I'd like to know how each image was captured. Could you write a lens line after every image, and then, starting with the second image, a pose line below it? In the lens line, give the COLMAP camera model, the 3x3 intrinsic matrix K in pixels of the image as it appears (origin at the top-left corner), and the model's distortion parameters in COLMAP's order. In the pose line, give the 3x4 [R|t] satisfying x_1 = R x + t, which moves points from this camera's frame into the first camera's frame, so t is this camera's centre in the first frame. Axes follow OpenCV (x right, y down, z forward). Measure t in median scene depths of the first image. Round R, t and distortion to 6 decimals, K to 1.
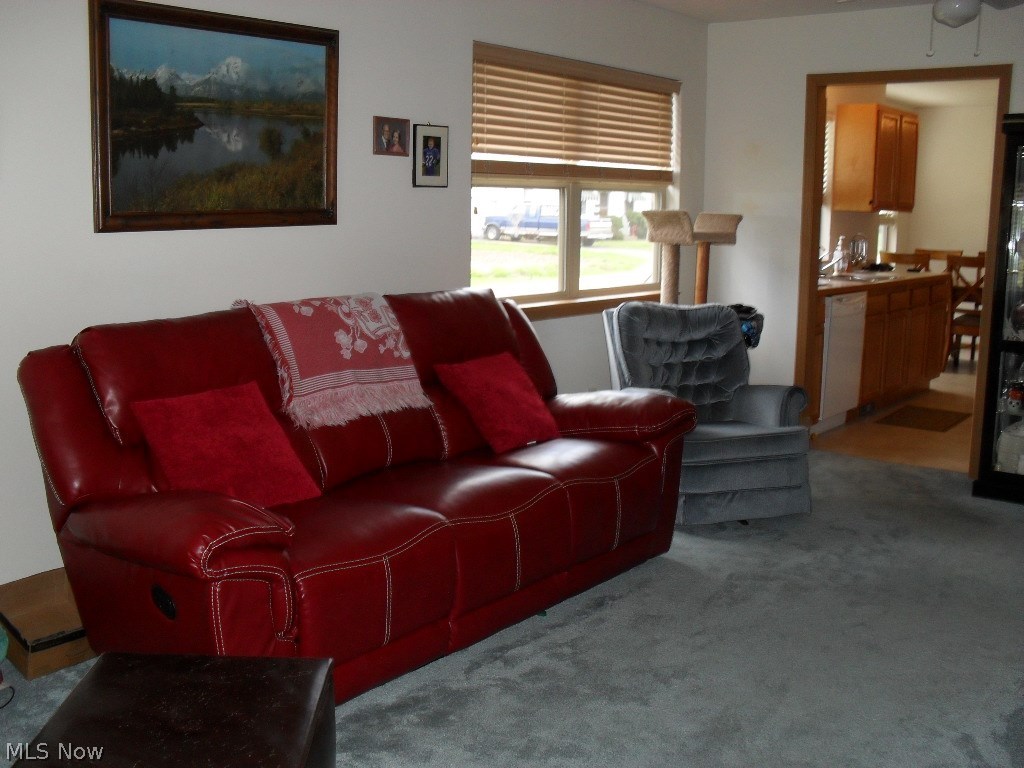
lens RADIAL K [[1085.9, 0, 512.0], [0, 1085.9, 384.0], [0, 0, 1]] dist [-0.236149, 0.251066]
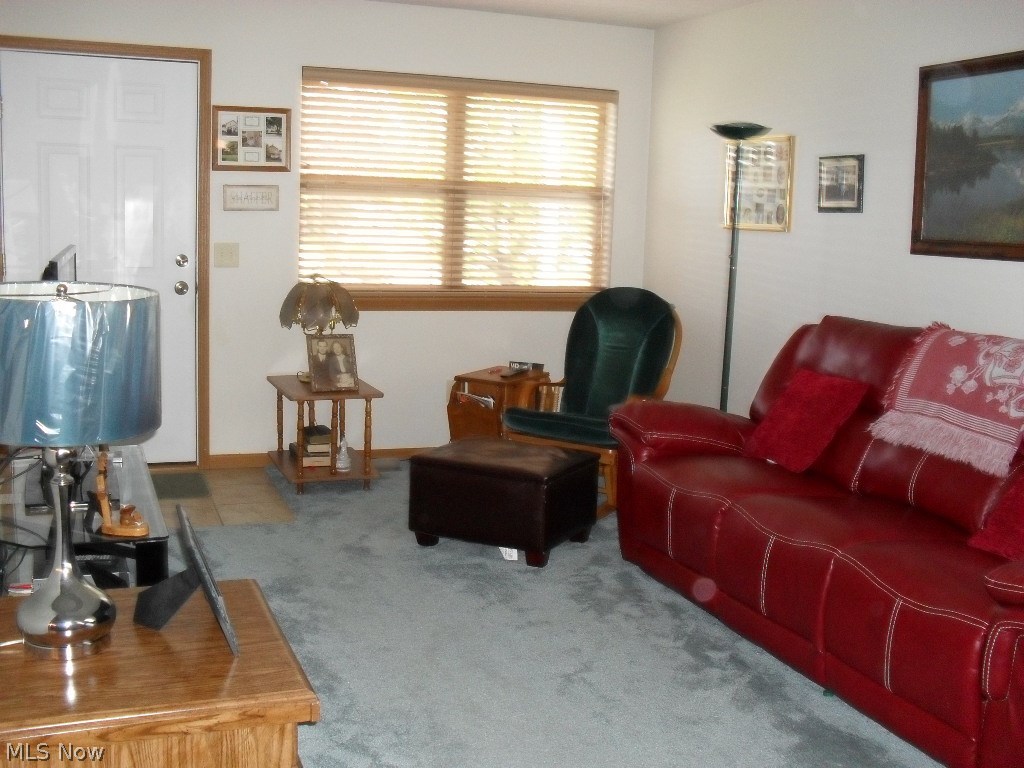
lens RADIAL K [[1085.9, 0, 512.0], [0, 1085.9, 384.0], [0, 0, 1]] dist [-0.236149, 0.251066]
pose [[-0.519582, 0.096624, -0.848939, 0.897195], [-0.185176, 0.957235, 0.222285, -0.178122], [0.834113, 0.272699, -0.479470, 1.189087]]
